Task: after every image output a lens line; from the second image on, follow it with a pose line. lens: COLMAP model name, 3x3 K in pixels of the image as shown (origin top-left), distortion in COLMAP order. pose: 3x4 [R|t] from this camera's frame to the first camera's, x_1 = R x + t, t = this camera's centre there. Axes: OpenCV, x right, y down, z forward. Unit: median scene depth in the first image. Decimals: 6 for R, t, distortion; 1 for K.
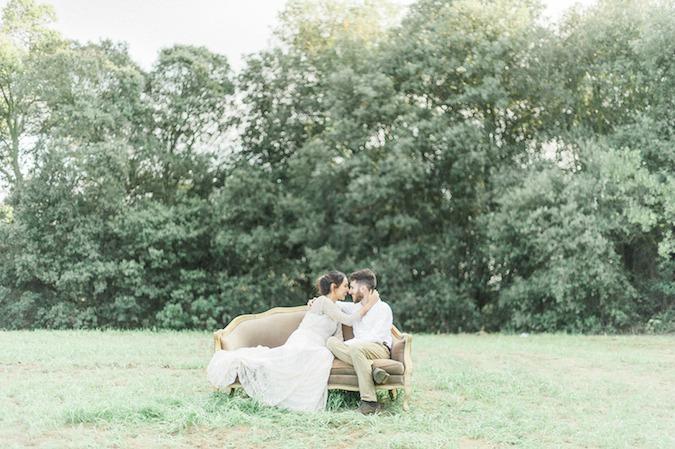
lens RADIAL K [[985.6, 0, 337.5], [0, 985.6, 224.5], [0, 0, 1]] dist [-0.019415, 0.027643]
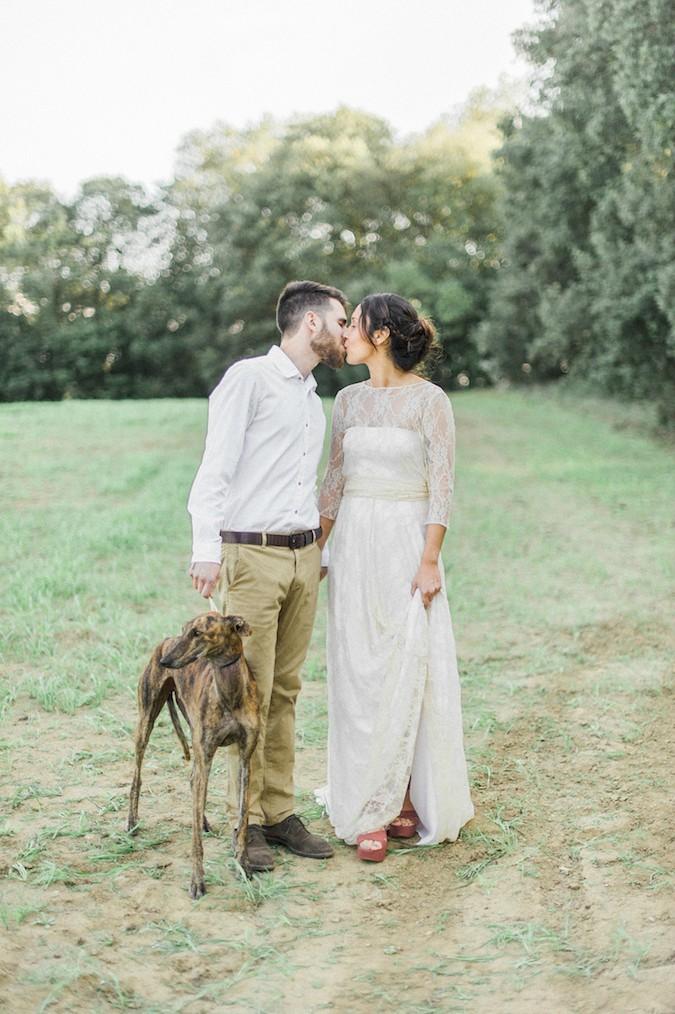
lens RADIAL K [[1480.6, 0, 337.5], [0, 1480.6, 507.0], [0, 0, 1]] dist [-0.019415, 0.027643]
pose [[0.993958, -0.042845, -0.101057, 0.315045], [0.055104, 0.991023, 0.121810, 0.001490], [0.094931, -0.126643, 0.987395, -0.815495]]
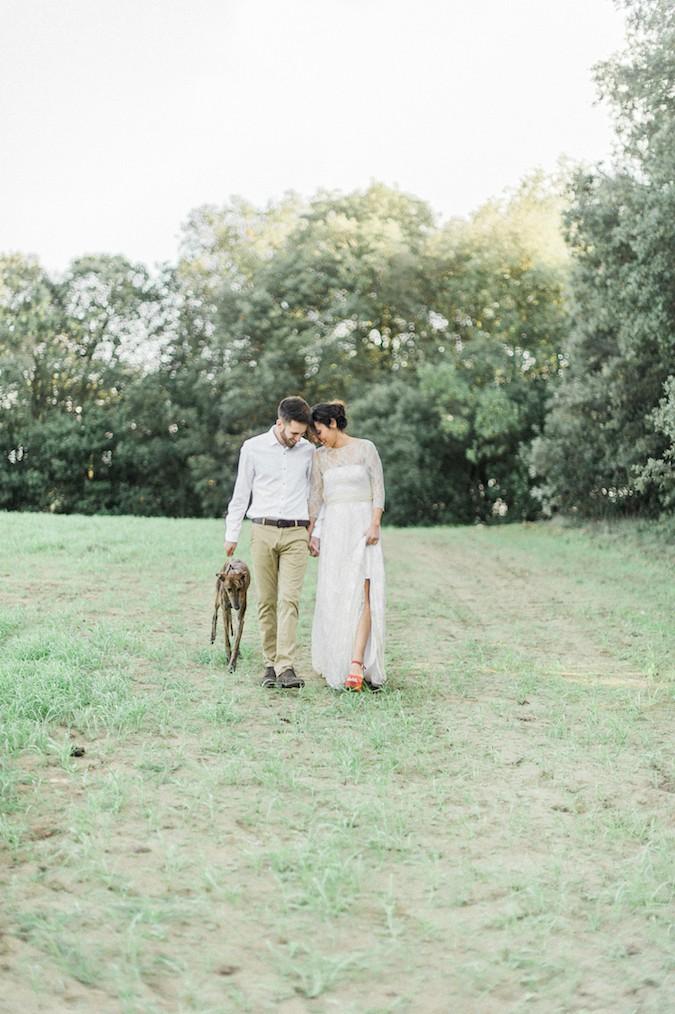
lens RADIAL K [[1480.6, 0, 337.5], [0, 1480.6, 507.0], [0, 0, 1]] dist [-0.019415, 0.027643]
pose [[0.993281, 0.003301, -0.115677, 0.299640], [0.001549, 0.999124, 0.041814, 0.010500], [0.115714, -0.041712, 0.992406, -0.529189]]
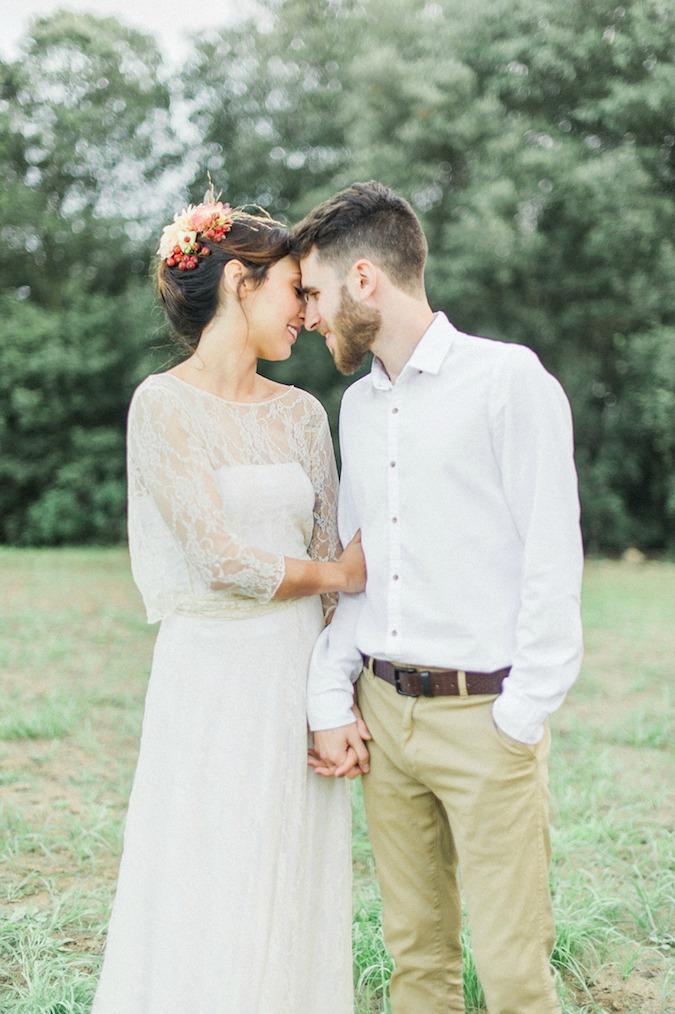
lens RADIAL K [[1485.7, 0, 337.5], [0, 1485.7, 507.0], [0, 0, 1]] dist [0.080614, 0.029582]
pose [[0.999921, 0.010998, 0.006060, -0.018291], [-0.011570, 0.994485, 0.104234, 0.000932], [-0.004881, -0.104296, 0.994534, 0.185829]]
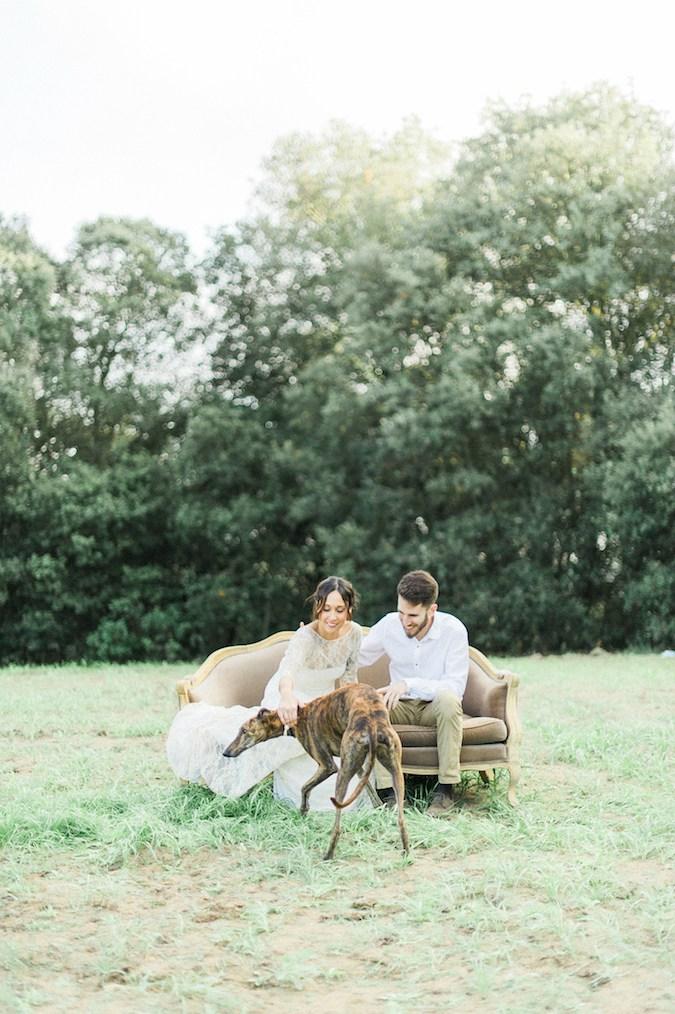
lens RADIAL K [[1480.6, 0, 337.5], [0, 1480.6, 507.0], [0, 0, 1]] dist [-0.019415, 0.027643]
pose [[0.999369, -0.032823, -0.013572, -0.005194], [0.032991, 0.999379, 0.012377, -0.000362], [0.013158, -0.012817, 0.999831, 0.041381]]
